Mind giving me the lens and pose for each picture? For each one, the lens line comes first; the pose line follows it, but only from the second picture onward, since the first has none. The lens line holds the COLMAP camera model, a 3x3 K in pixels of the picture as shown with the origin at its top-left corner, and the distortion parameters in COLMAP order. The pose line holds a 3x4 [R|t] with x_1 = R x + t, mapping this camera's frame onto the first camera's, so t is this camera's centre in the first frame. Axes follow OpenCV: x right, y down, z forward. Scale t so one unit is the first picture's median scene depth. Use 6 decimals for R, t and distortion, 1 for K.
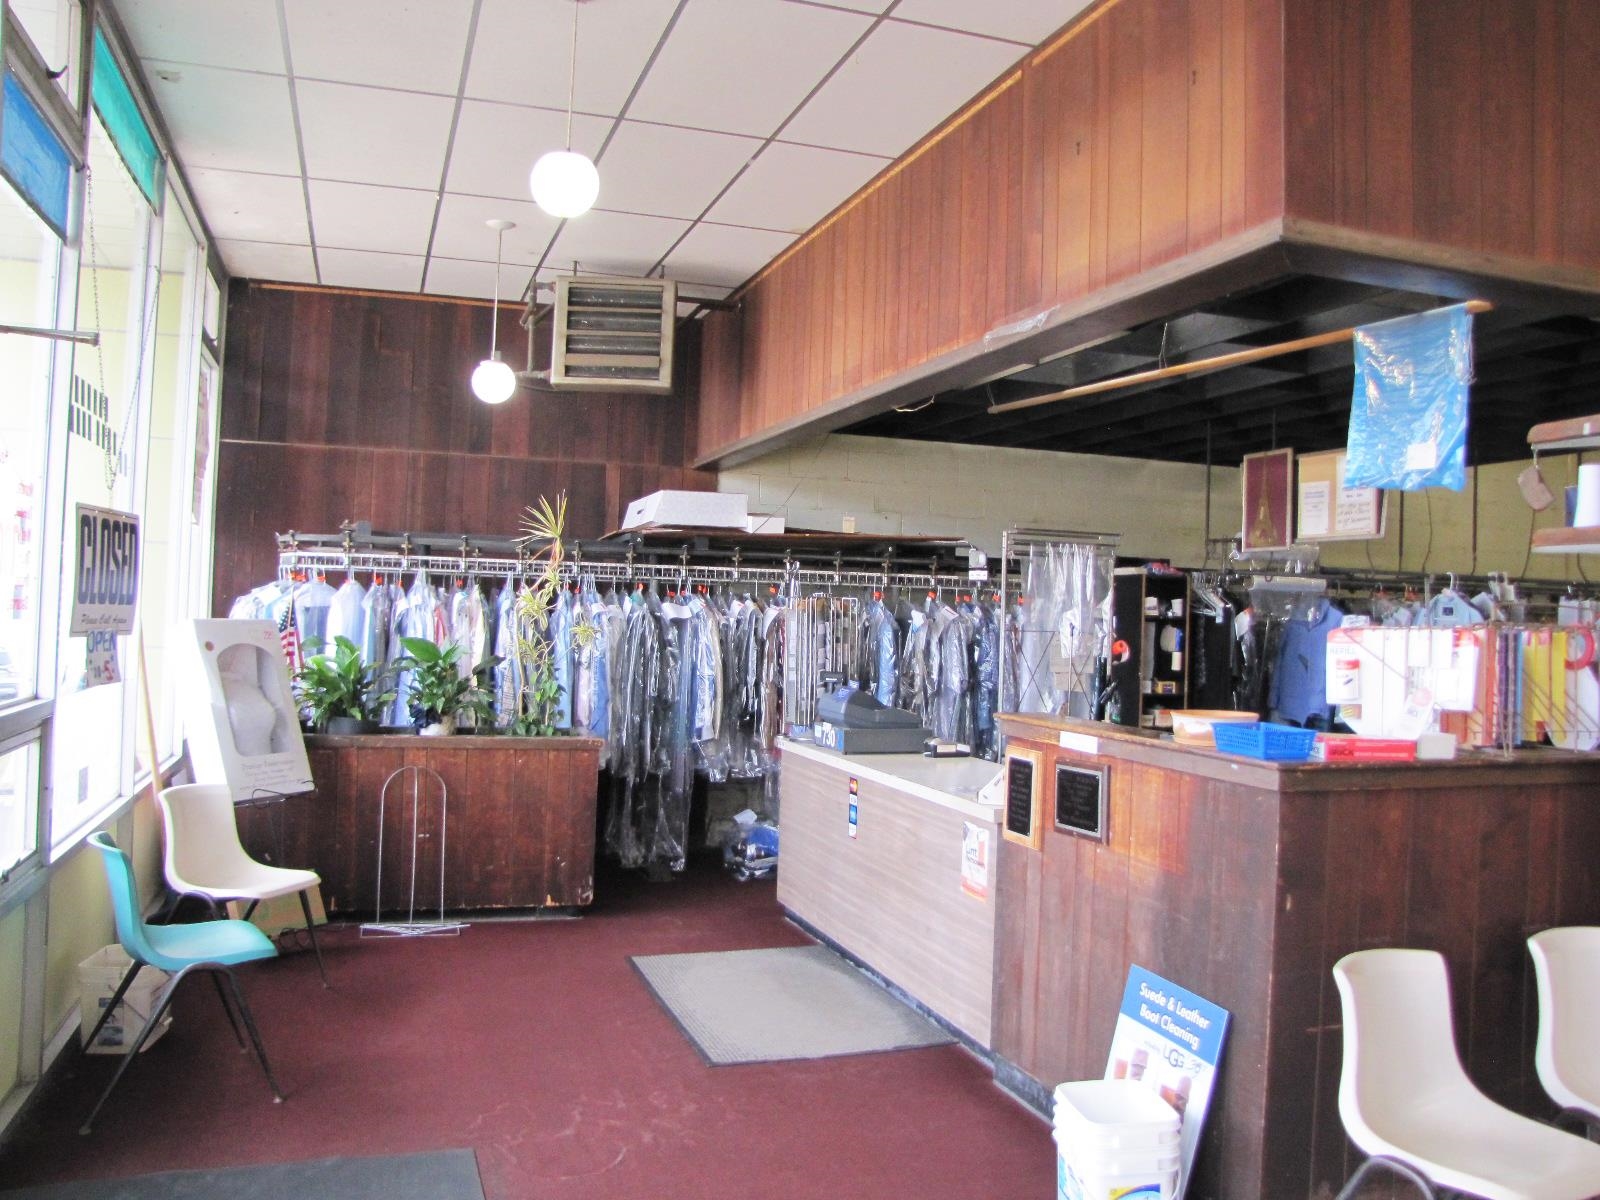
lens RADIAL K [[1333.4, 0, 808.7], [0, 1333.4, 580.7], [0, 0, 1]] dist [-0.198039, 0.180133]
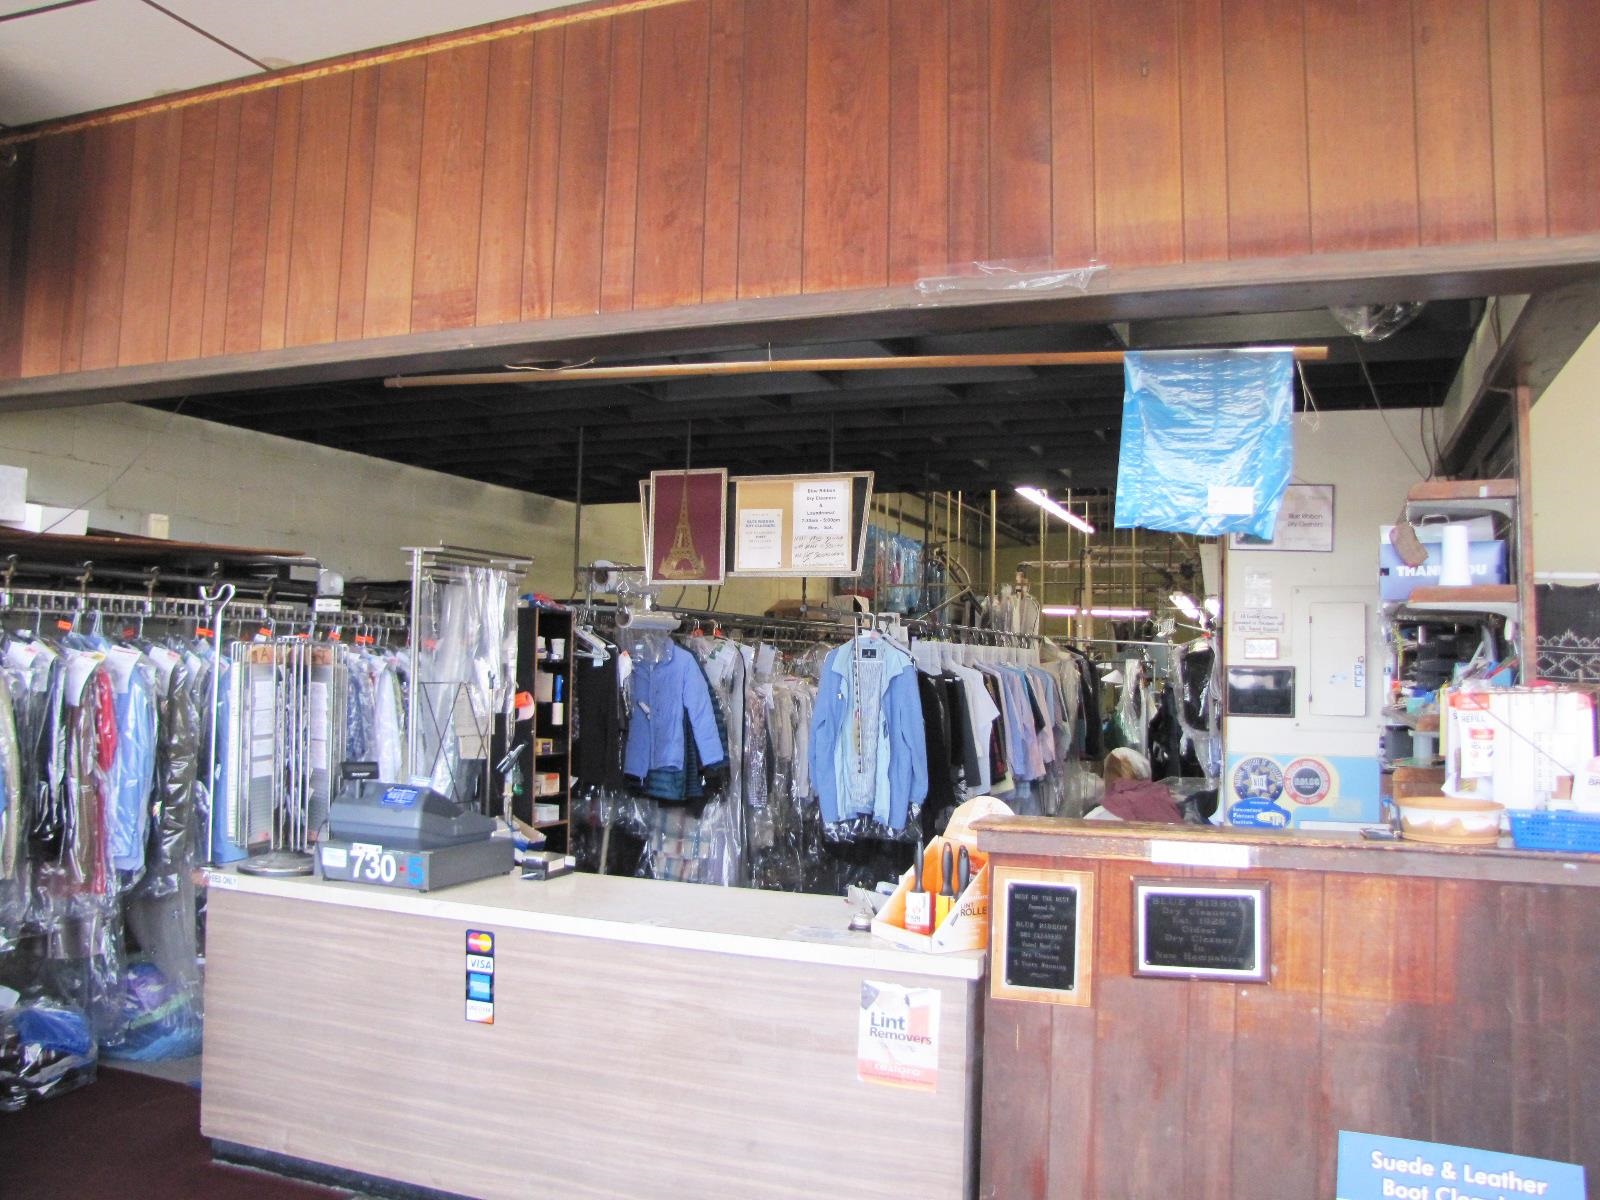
lens RADIAL K [[1333.4, 0, 808.7], [0, 1333.4, 580.7], [0, 0, 1]] dist [-0.198039, 0.180133]
pose [[0.647262, 0.028686, 0.761728, -0.273667], [-0.017413, 0.999587, -0.022847, -0.006573], [-0.762069, 0.001524, 0.647494, 0.372303]]
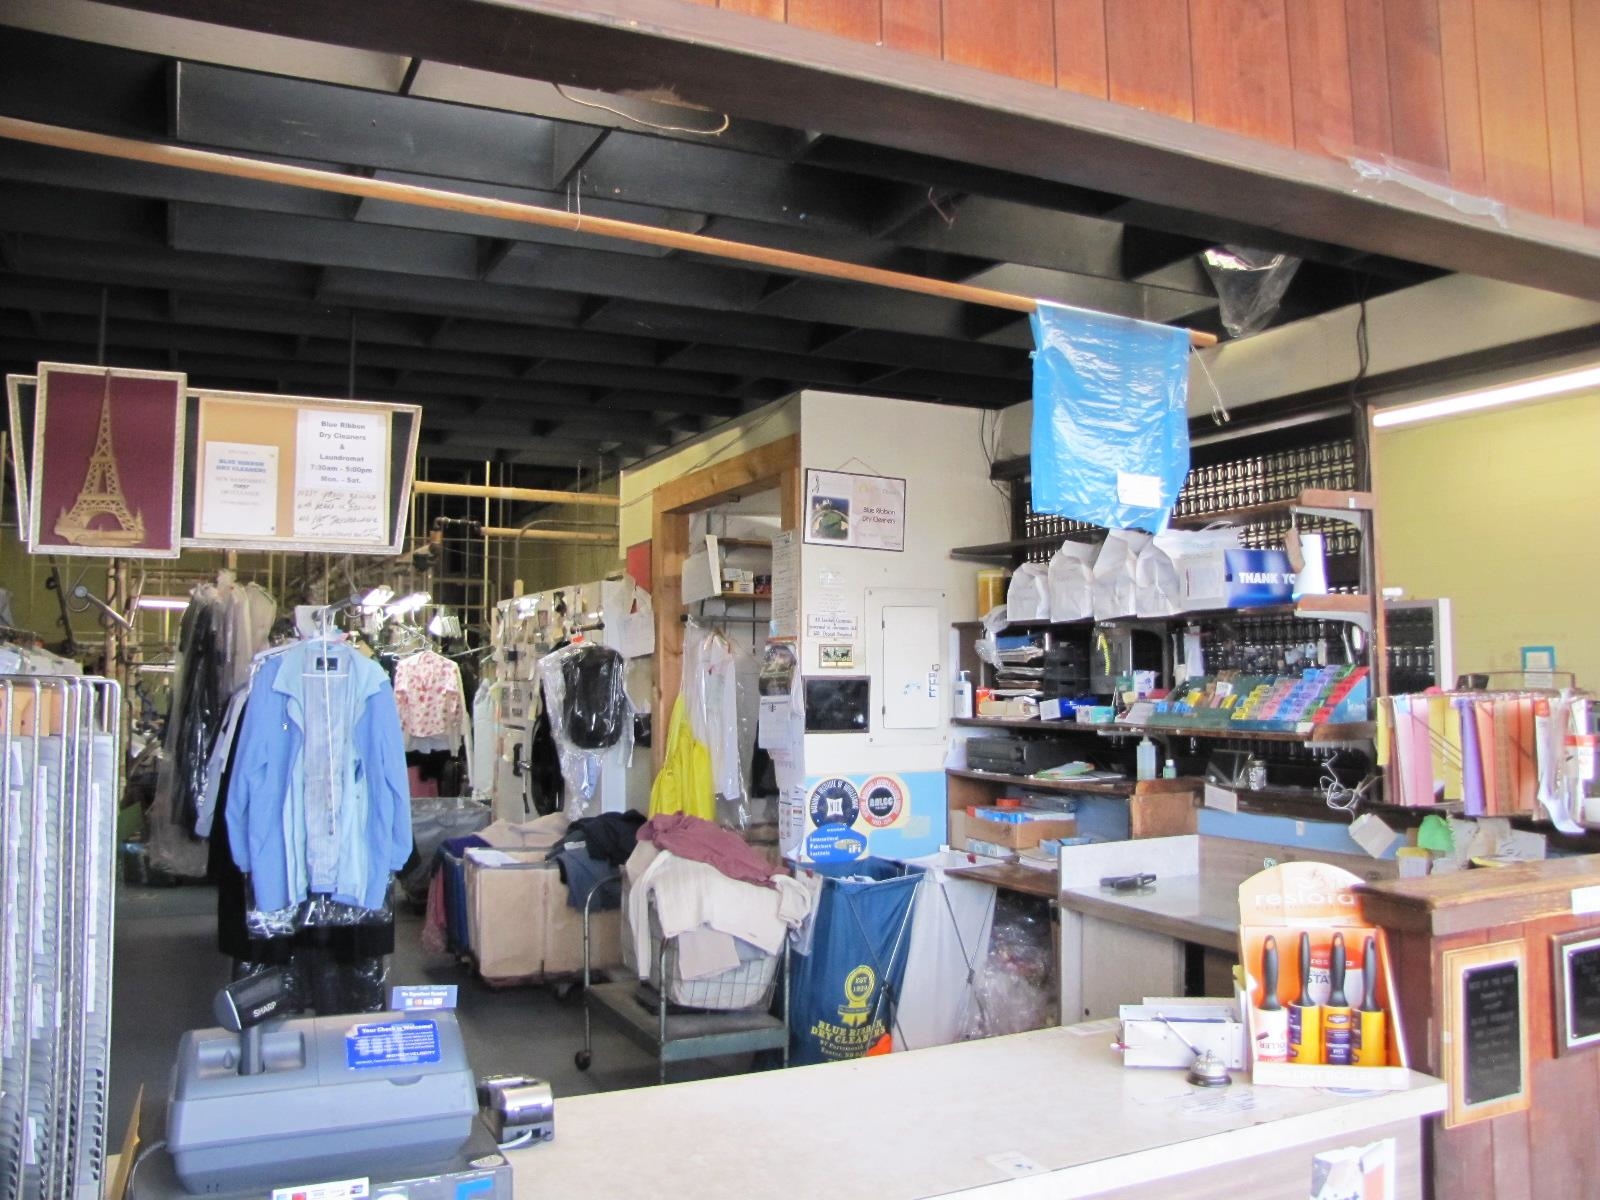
lens RADIAL K [[1333.4, 0, 808.7], [0, 1333.4, 580.7], [0, 0, 1]] dist [-0.198039, 0.180133]
pose [[-0.132439, 0.036349, 0.990524, -0.200642], [-0.027888, 0.998795, -0.040382, 0.000648], [-0.990799, -0.032972, -0.131266, 0.798867]]
